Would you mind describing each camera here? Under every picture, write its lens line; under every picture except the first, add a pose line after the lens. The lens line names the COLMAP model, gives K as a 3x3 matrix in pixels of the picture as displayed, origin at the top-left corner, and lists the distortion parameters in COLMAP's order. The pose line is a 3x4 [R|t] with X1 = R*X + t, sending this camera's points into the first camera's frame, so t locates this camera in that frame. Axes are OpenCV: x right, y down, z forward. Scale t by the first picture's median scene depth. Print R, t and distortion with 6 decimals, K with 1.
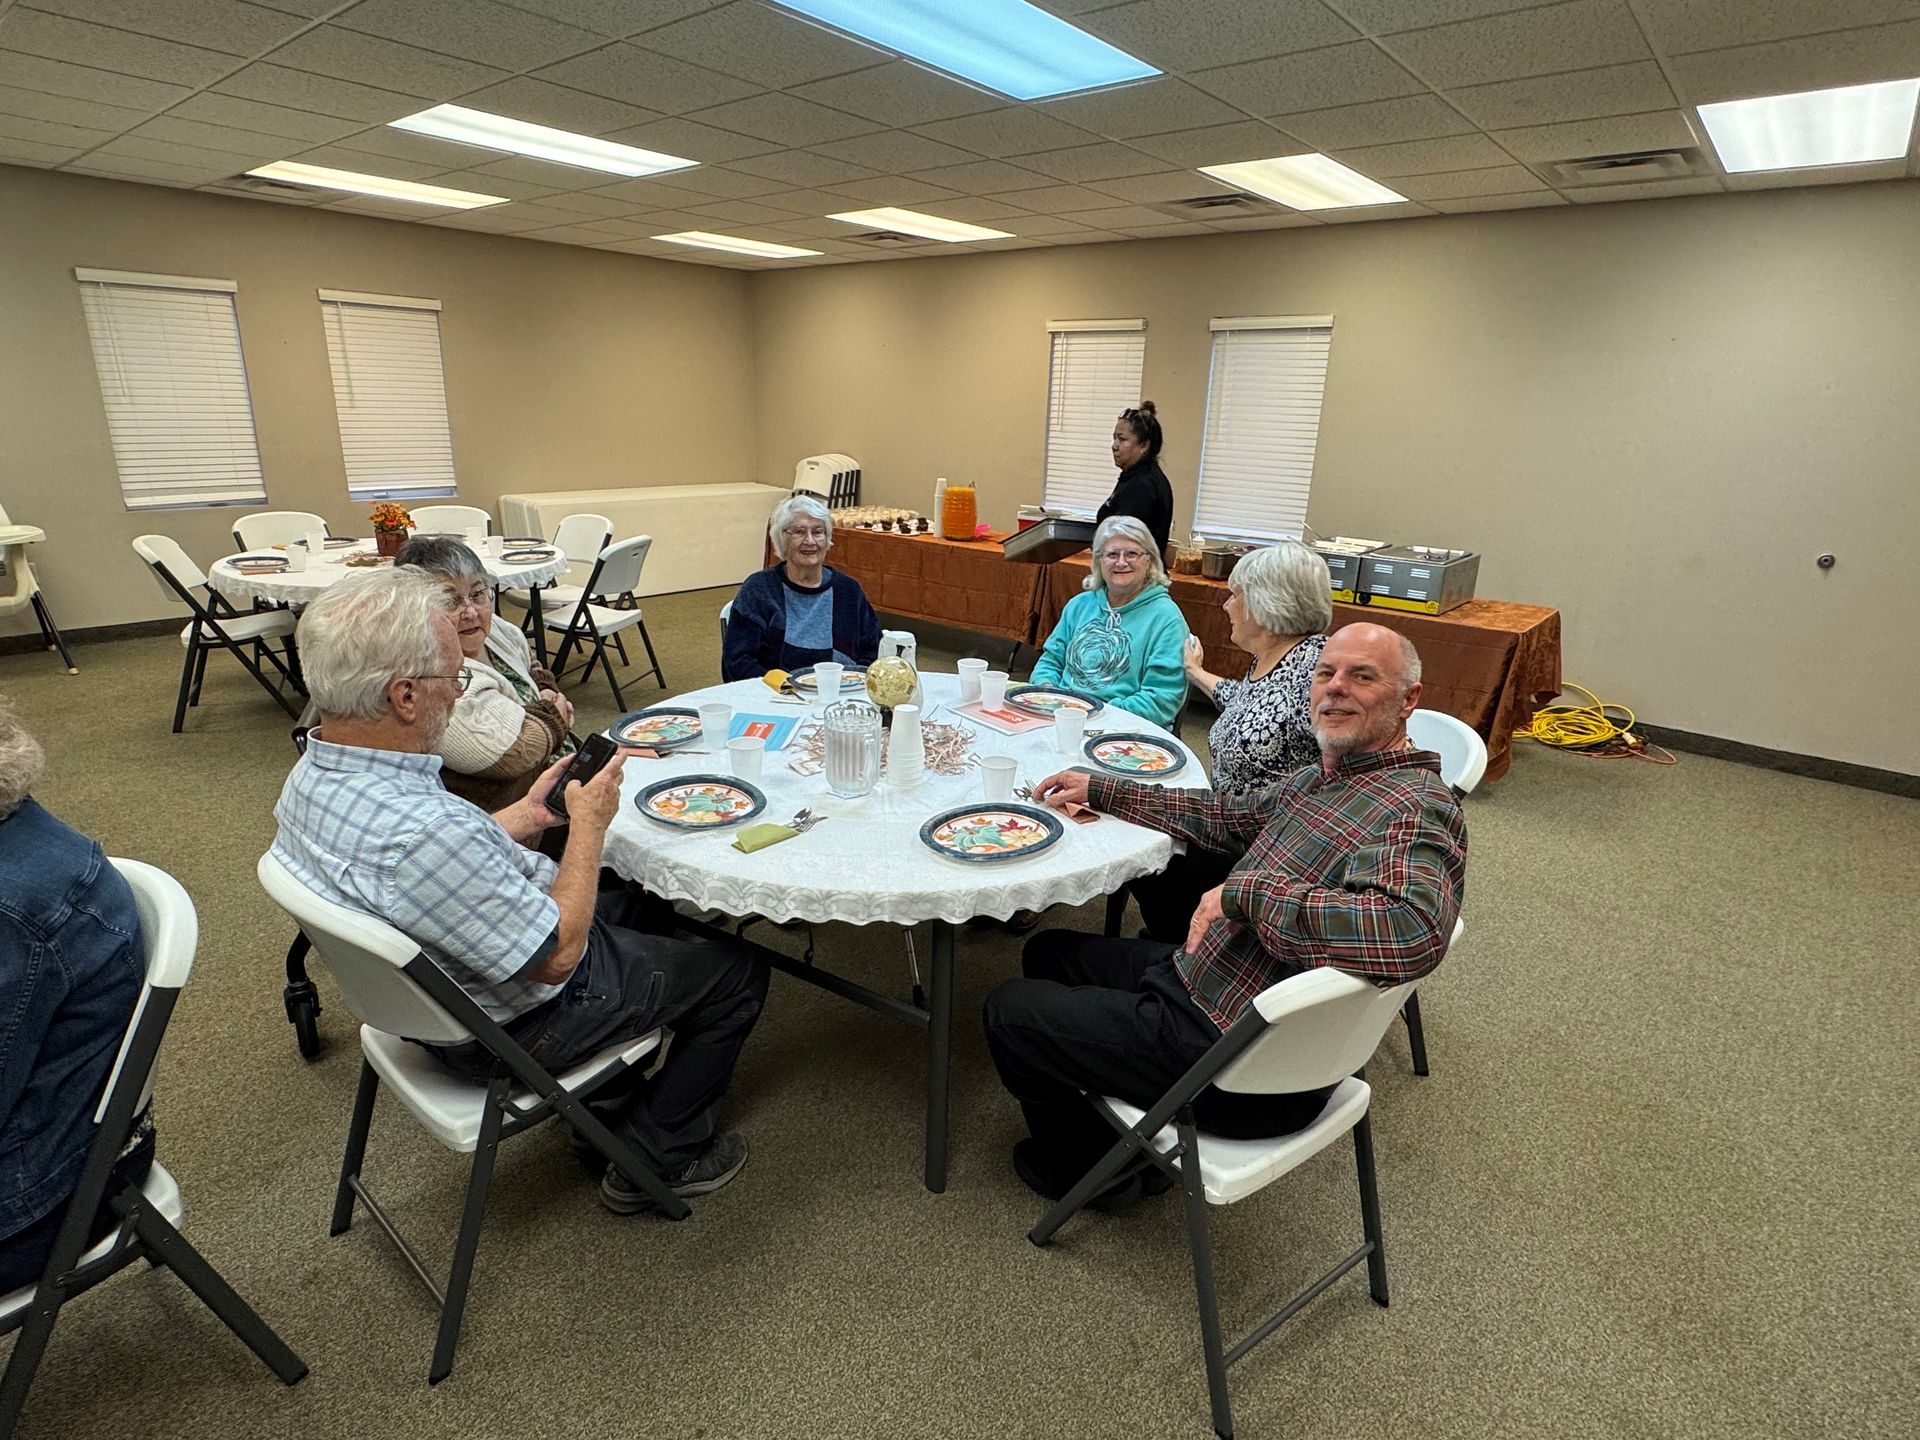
lens RADIAL K [[988.2, 0, 952.7], [0, 988.2, 749.3], [0, 0, 1]] dist [-0.003465, -0.011603]
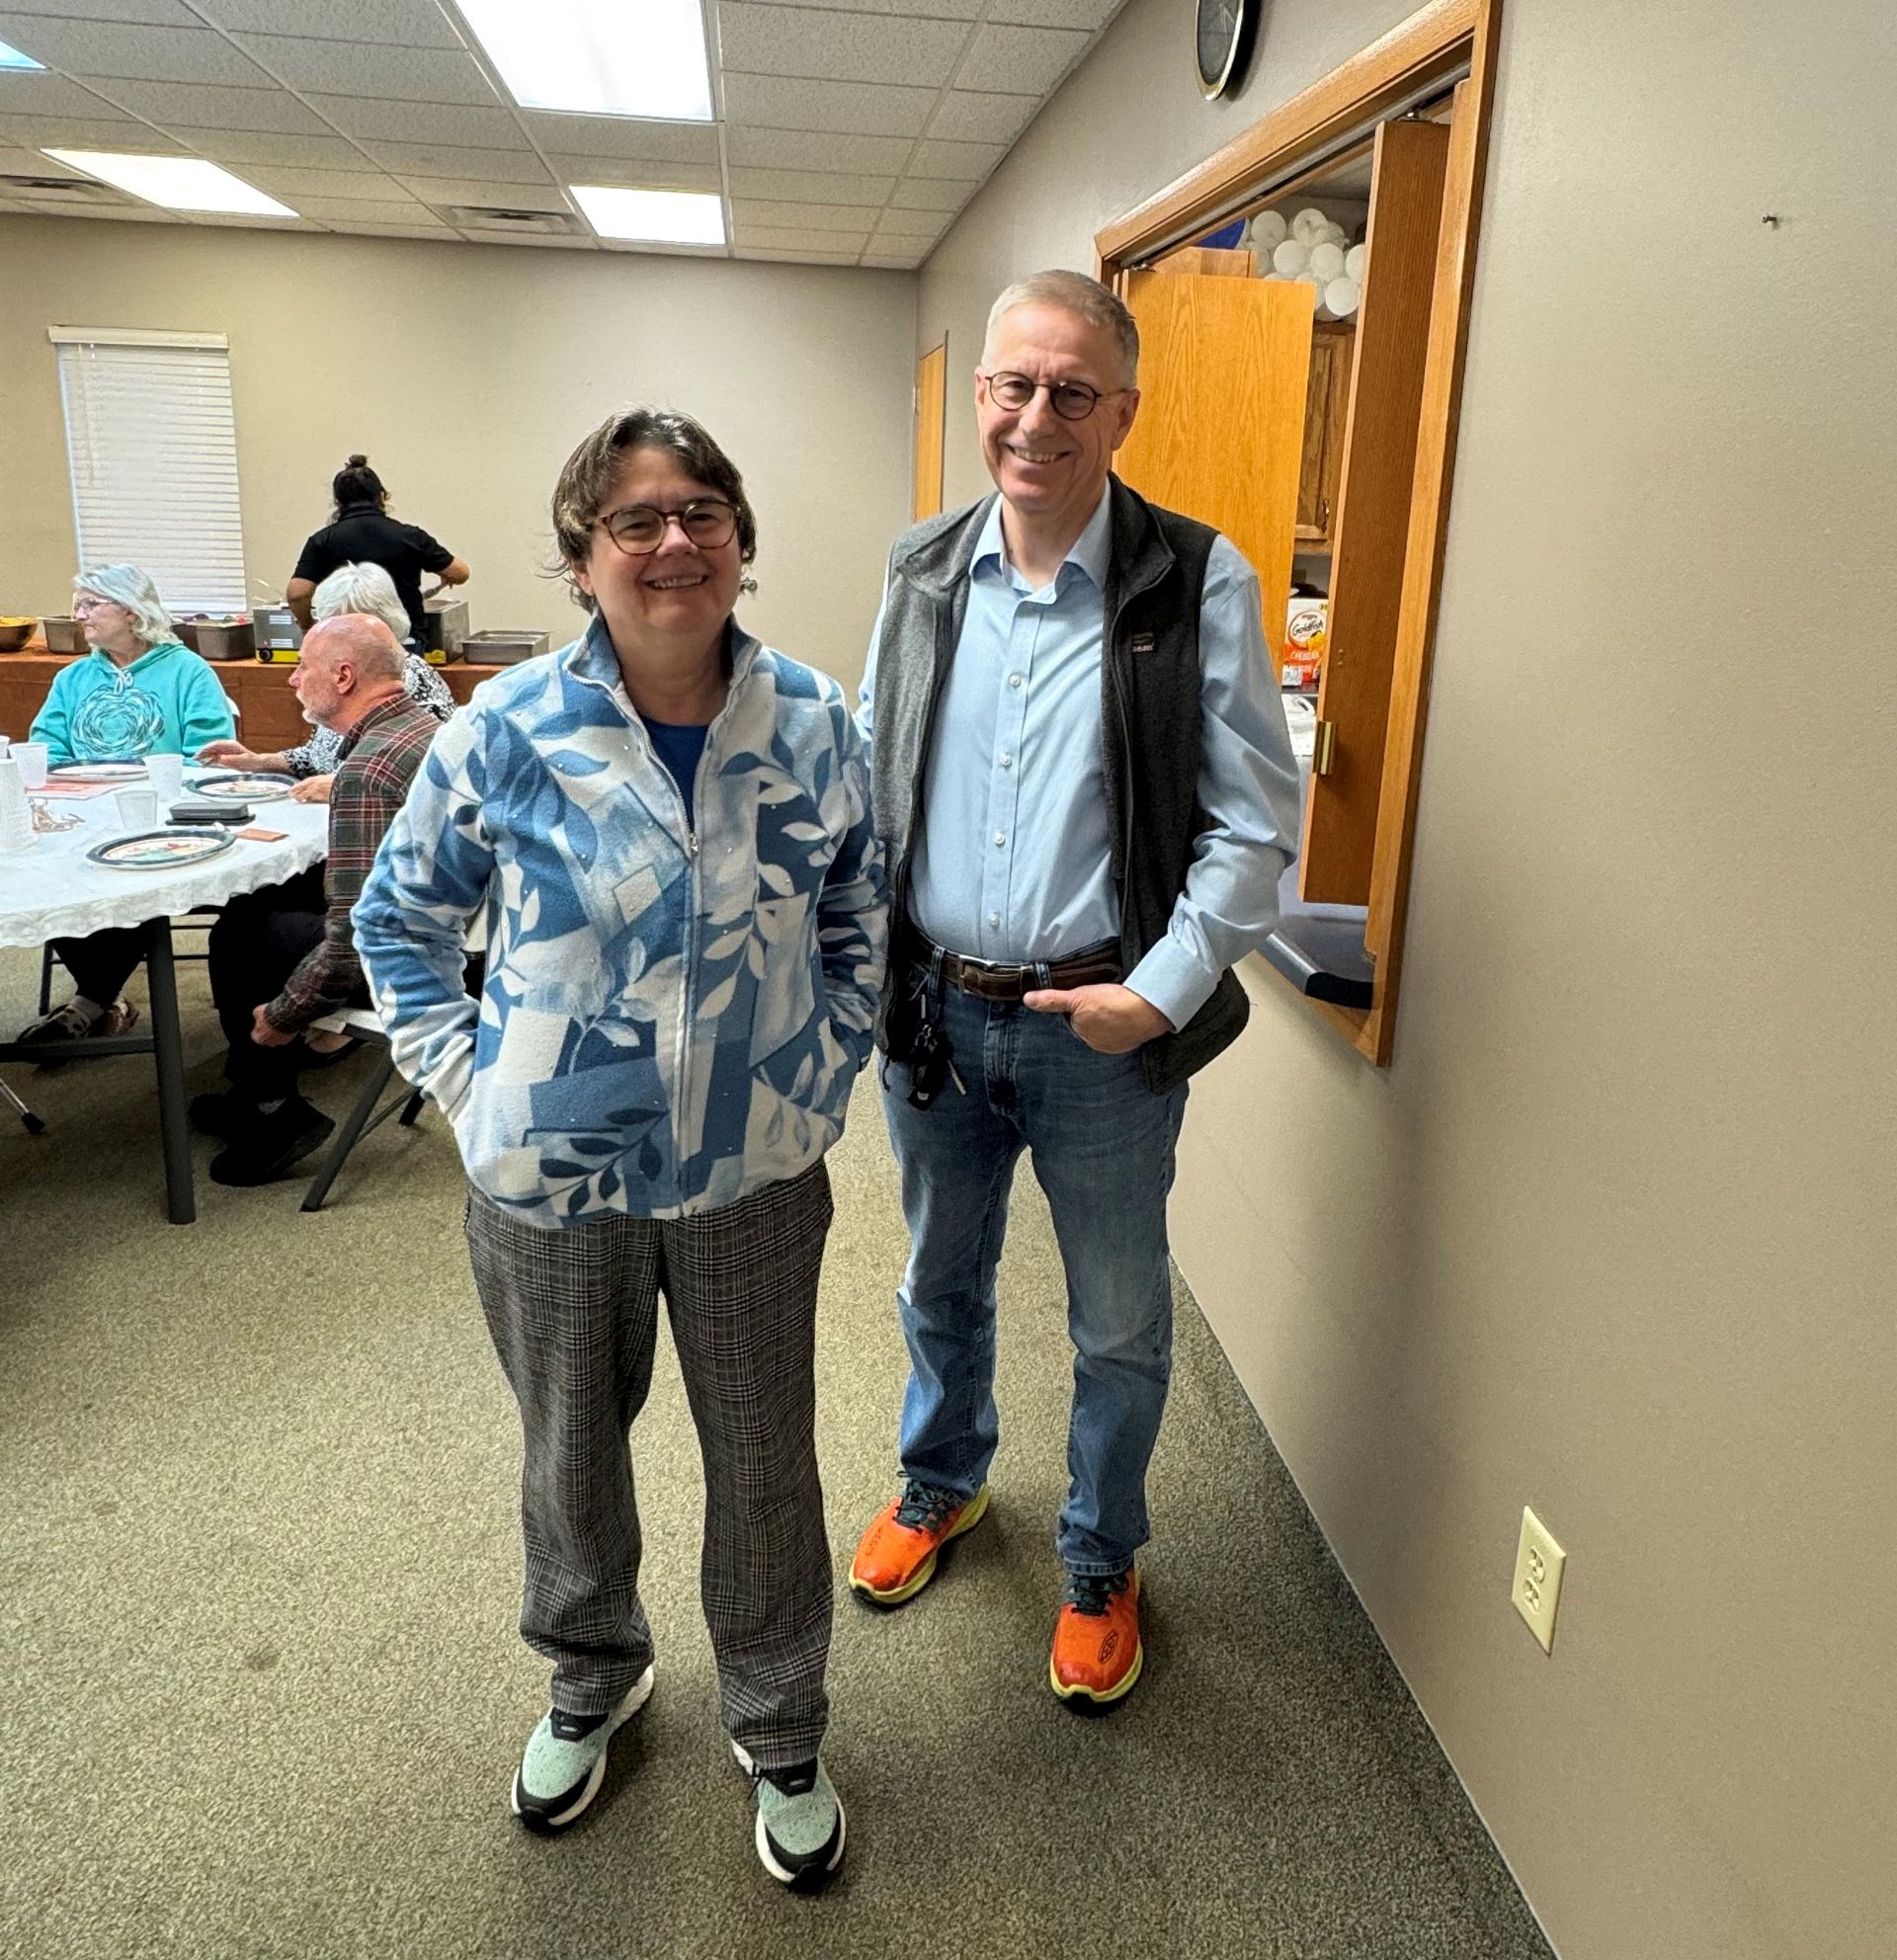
lens RADIAL K [[1630.9, 0, 948.5], [0, 1630.9, 980.0], [0, 0, 1]] dist [-0.067830, 0.006345]
pose [[0.671877, -0.211329, 0.709874, -0.413531], [0.220916, 0.971984, 0.080267, 0.176487], [-0.706949, 0.102893, 0.699740, -0.474336]]
